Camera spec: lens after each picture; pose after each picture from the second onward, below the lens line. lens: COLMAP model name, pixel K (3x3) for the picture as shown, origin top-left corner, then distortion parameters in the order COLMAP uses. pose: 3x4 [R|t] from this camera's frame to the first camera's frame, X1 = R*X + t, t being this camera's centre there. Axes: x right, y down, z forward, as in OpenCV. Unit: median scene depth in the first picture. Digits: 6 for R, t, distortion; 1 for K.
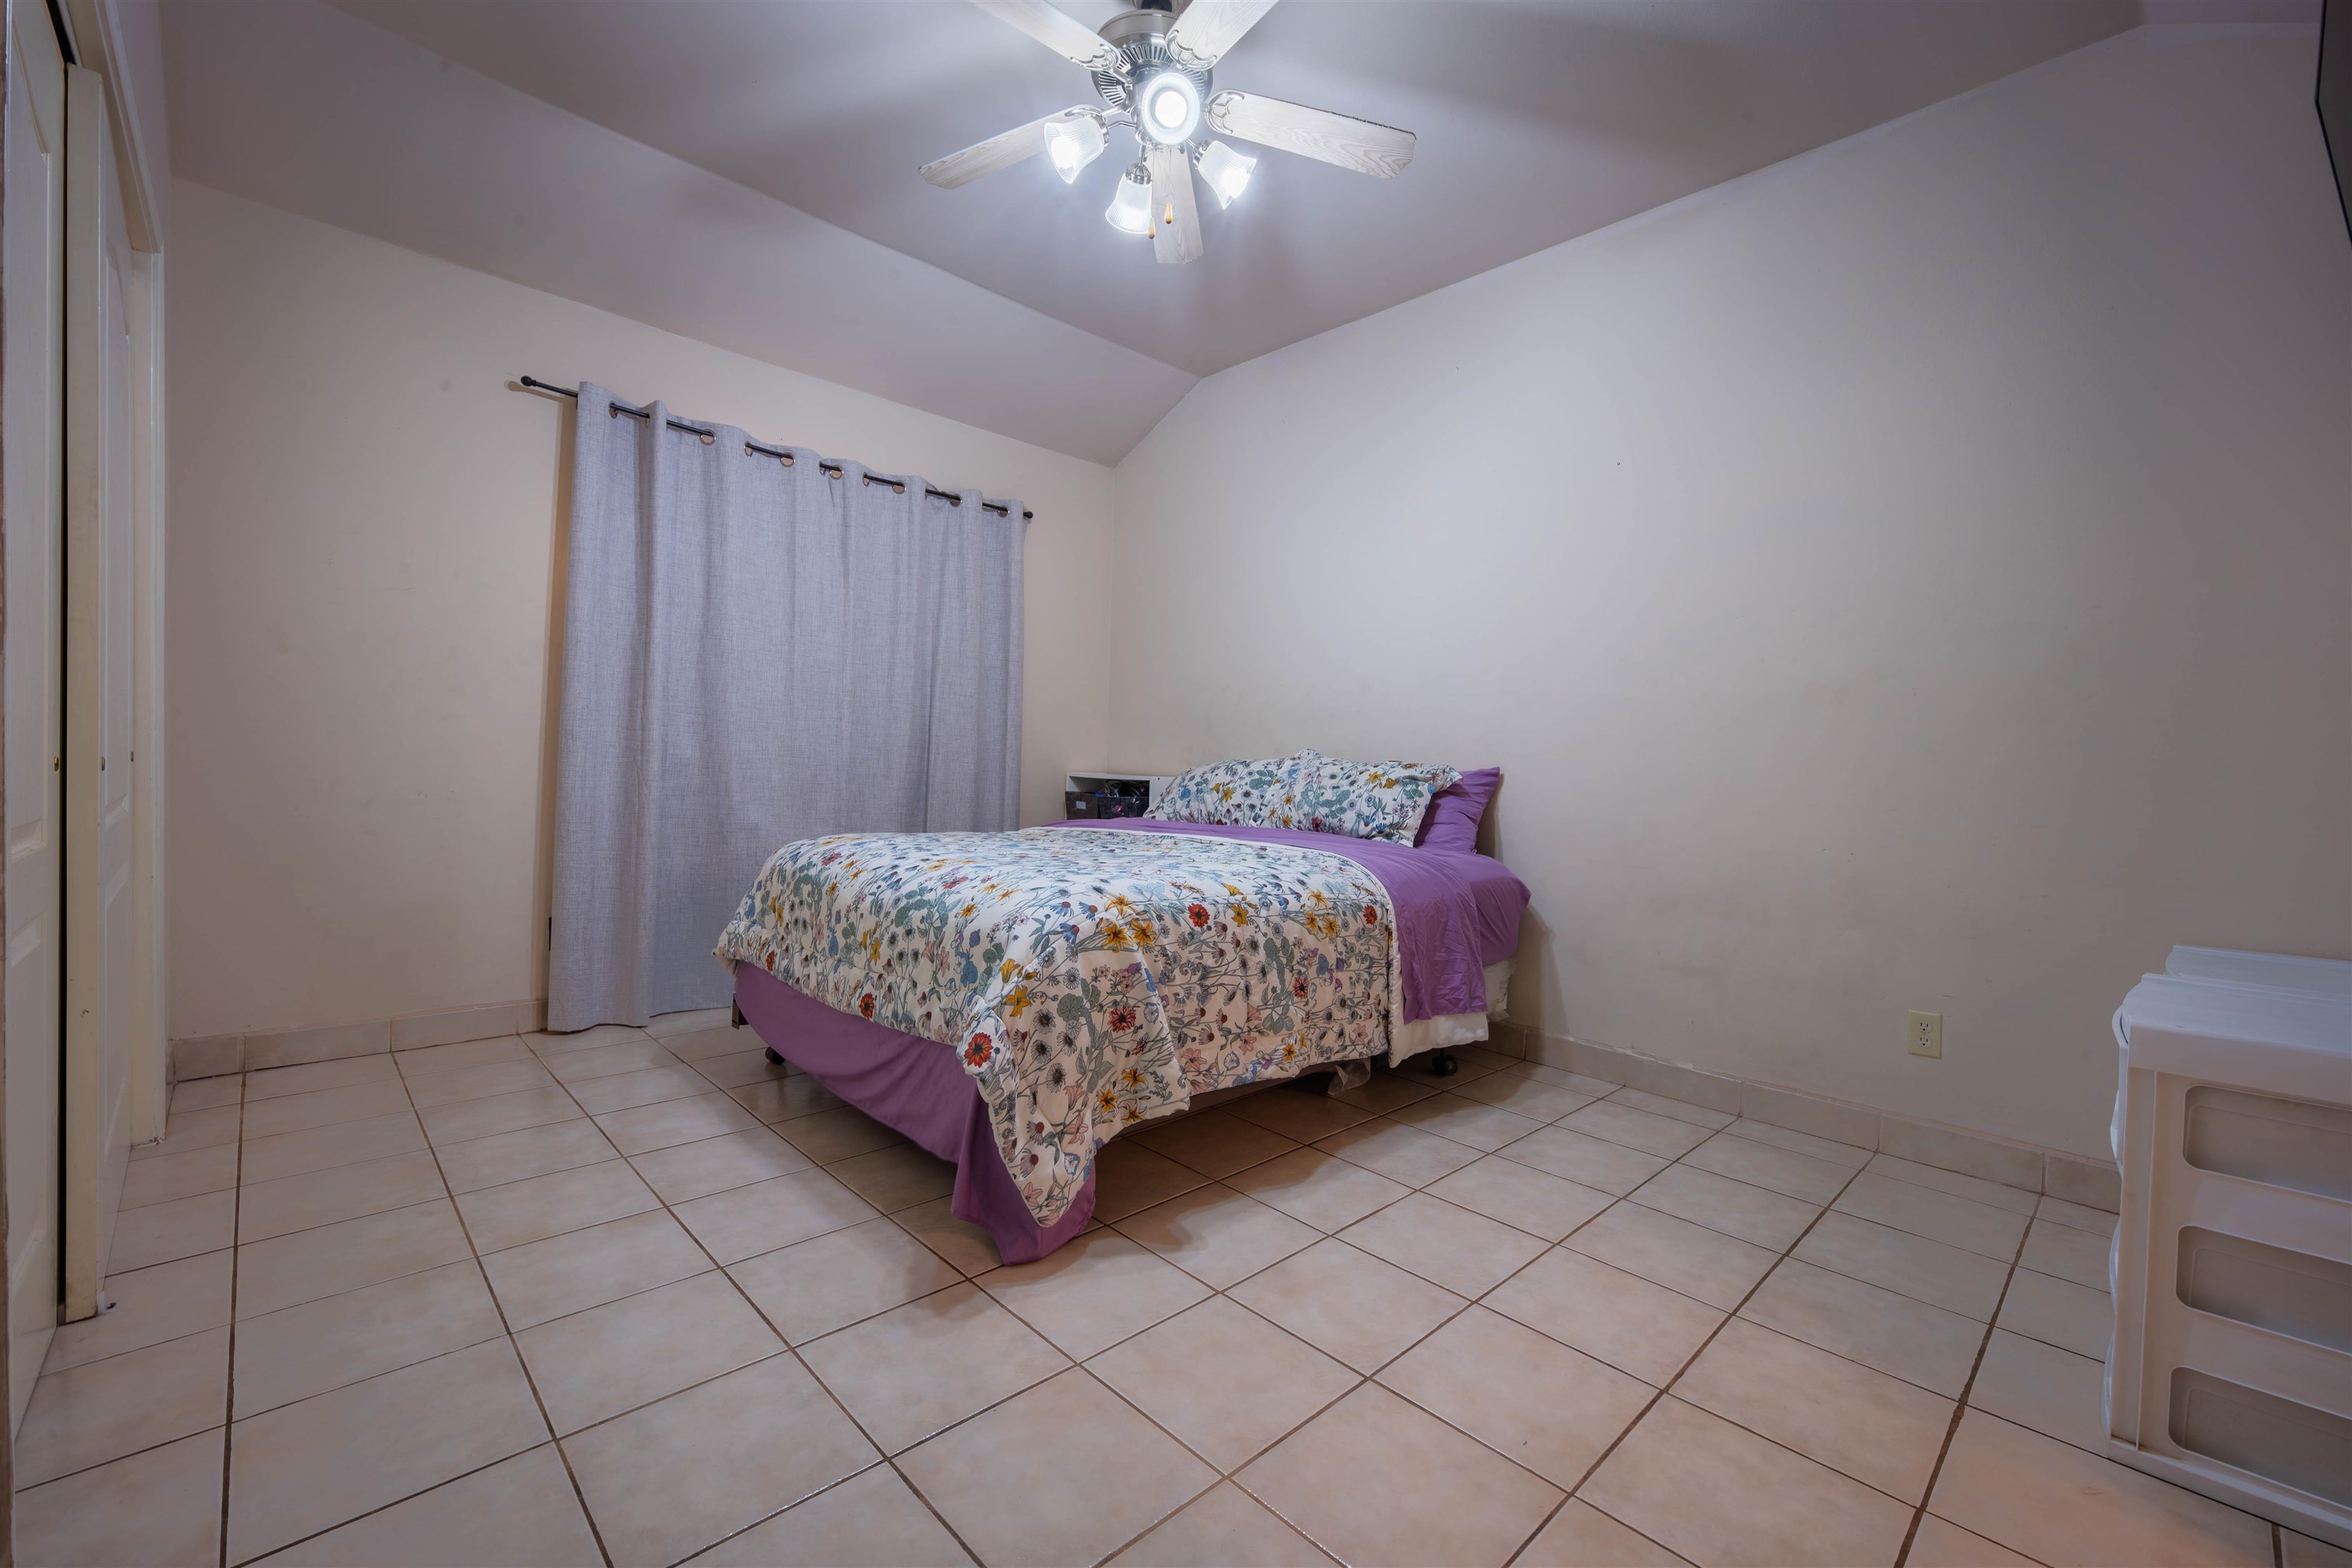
lens RADIAL K [[989.0, 0, 1163.1], [0, 989.0, 777.1], [0, 0, 1]] dist [0.002295, -0.005144]
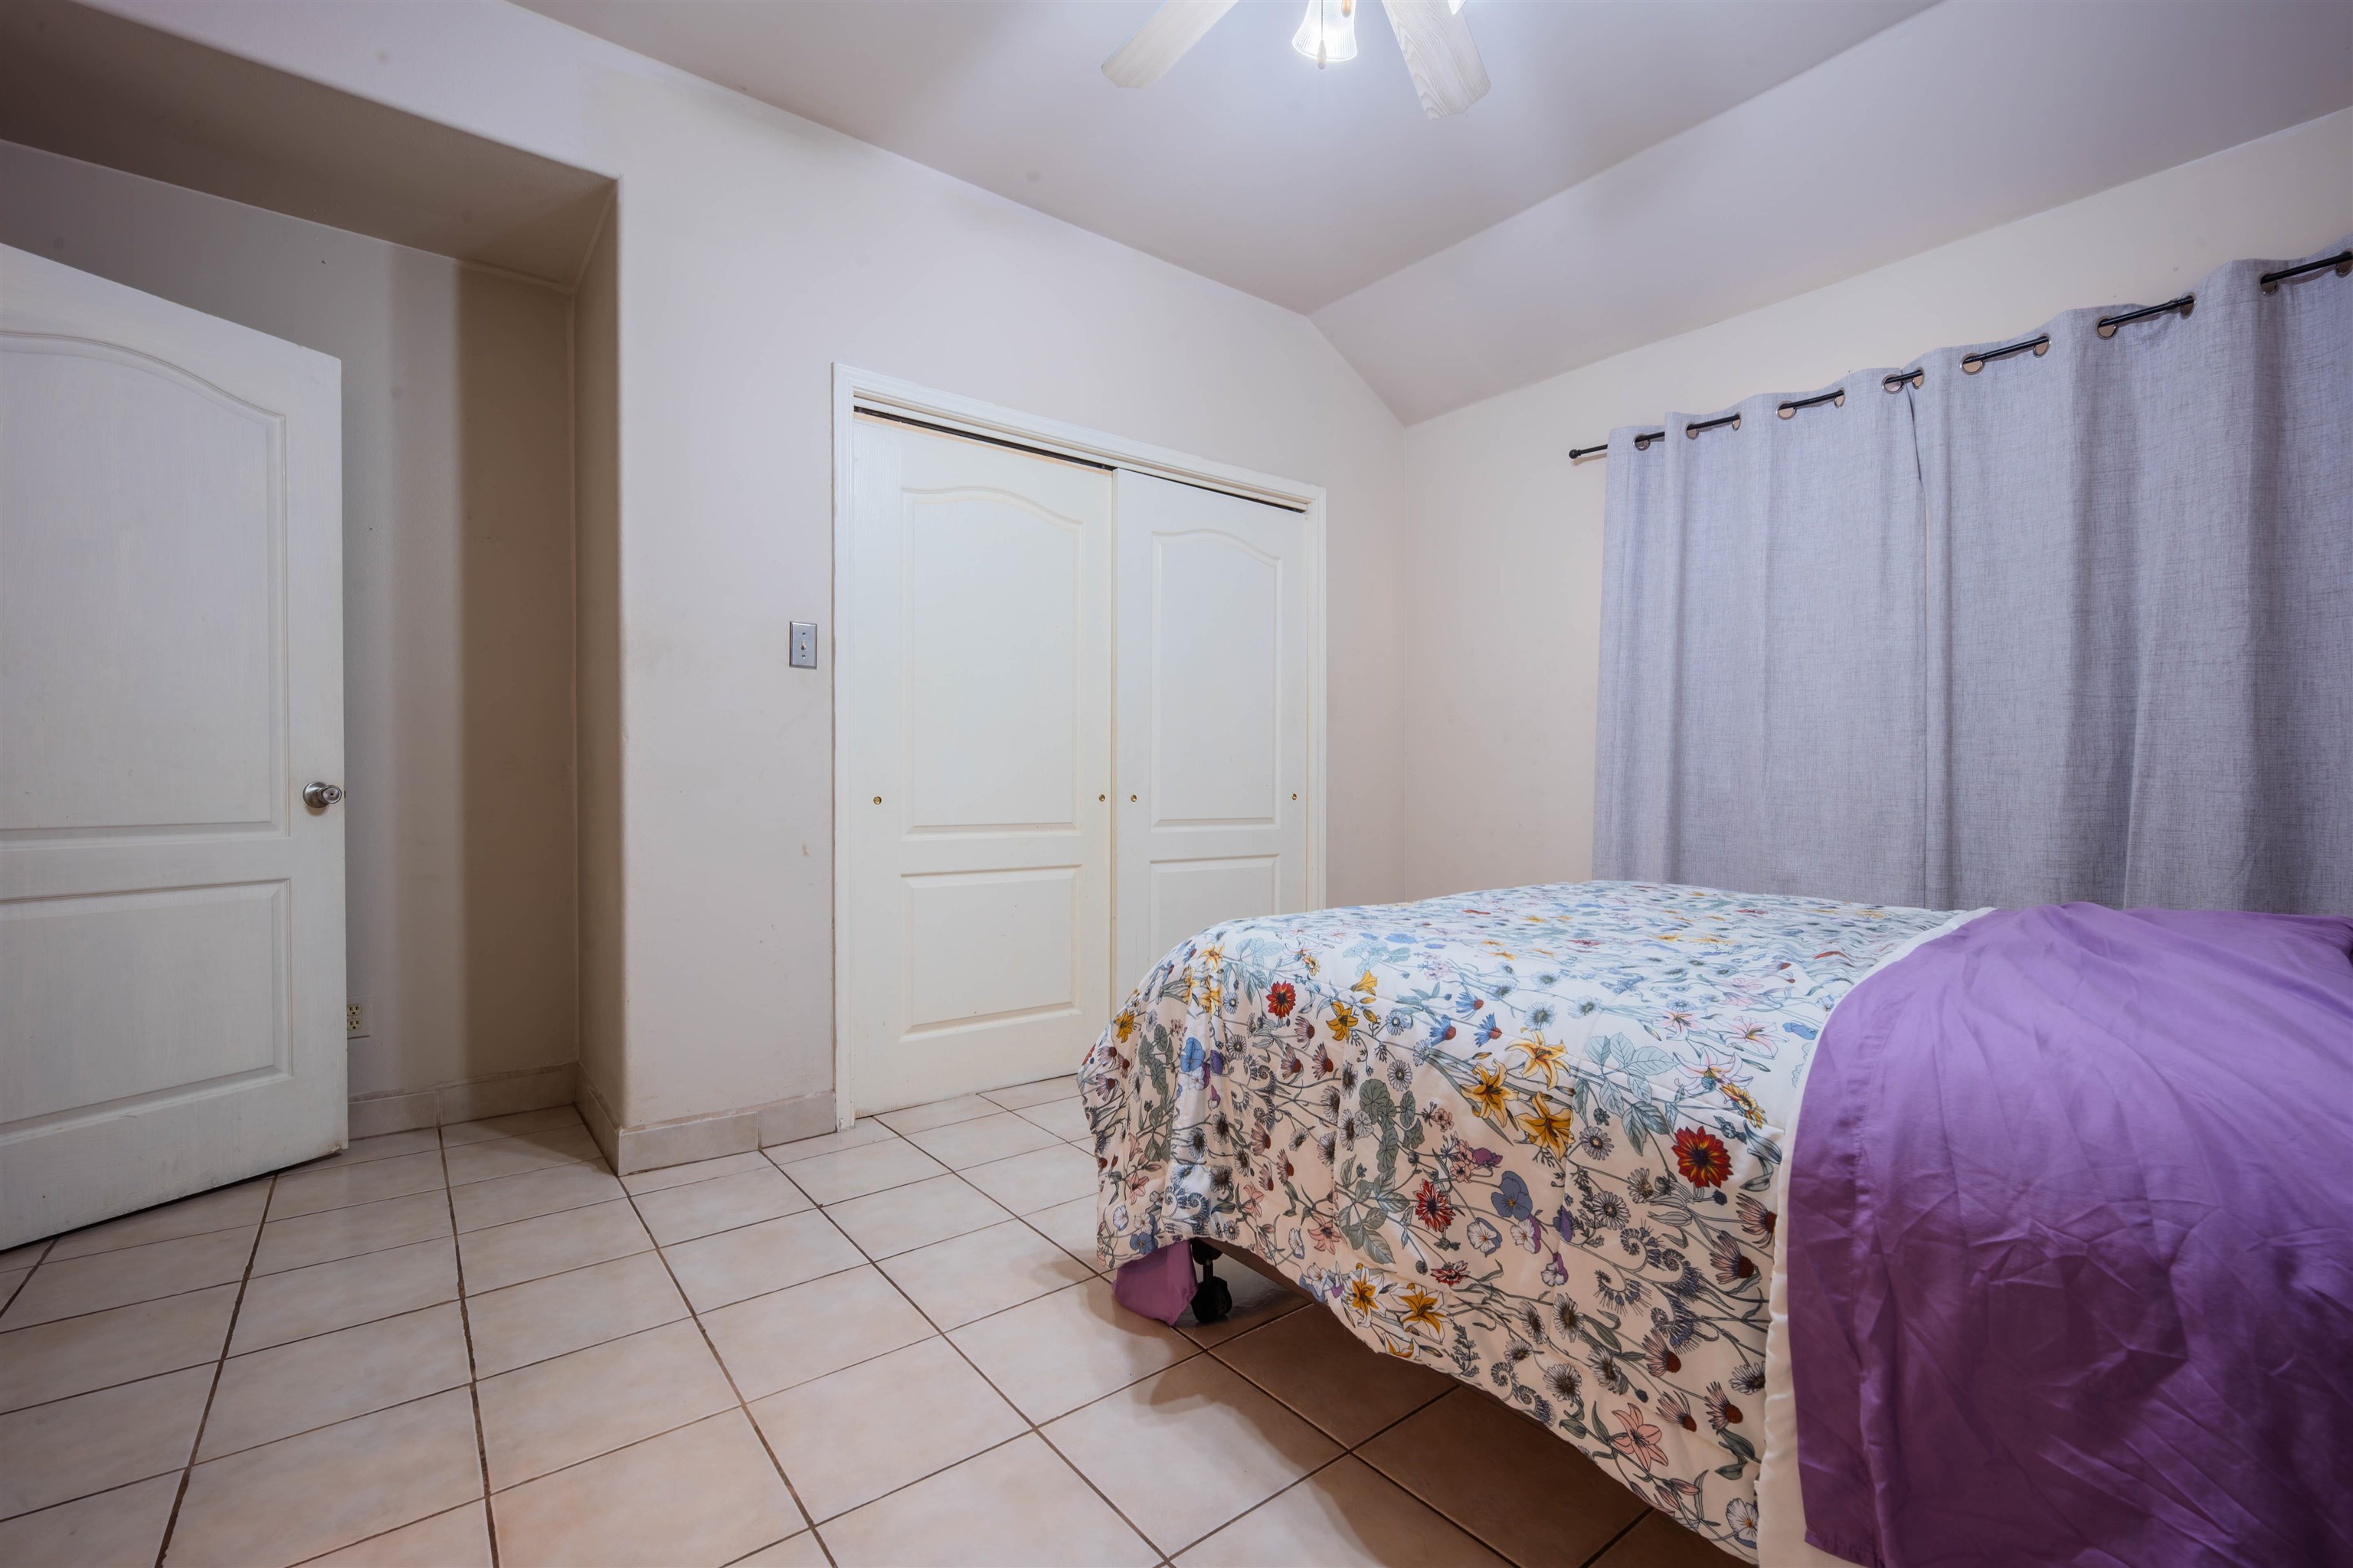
lens RADIAL K [[989.4, 0, 1163.6], [0, 989.4, 777.1], [0, 0, 1]] dist [0.002295, -0.005144]
pose [[-0.098398, -0.037280, -0.994449, 0.680932], [-0.018794, 0.999189, -0.035599, 0.011652], [0.994970, 0.015187, -0.099019, 0.919845]]
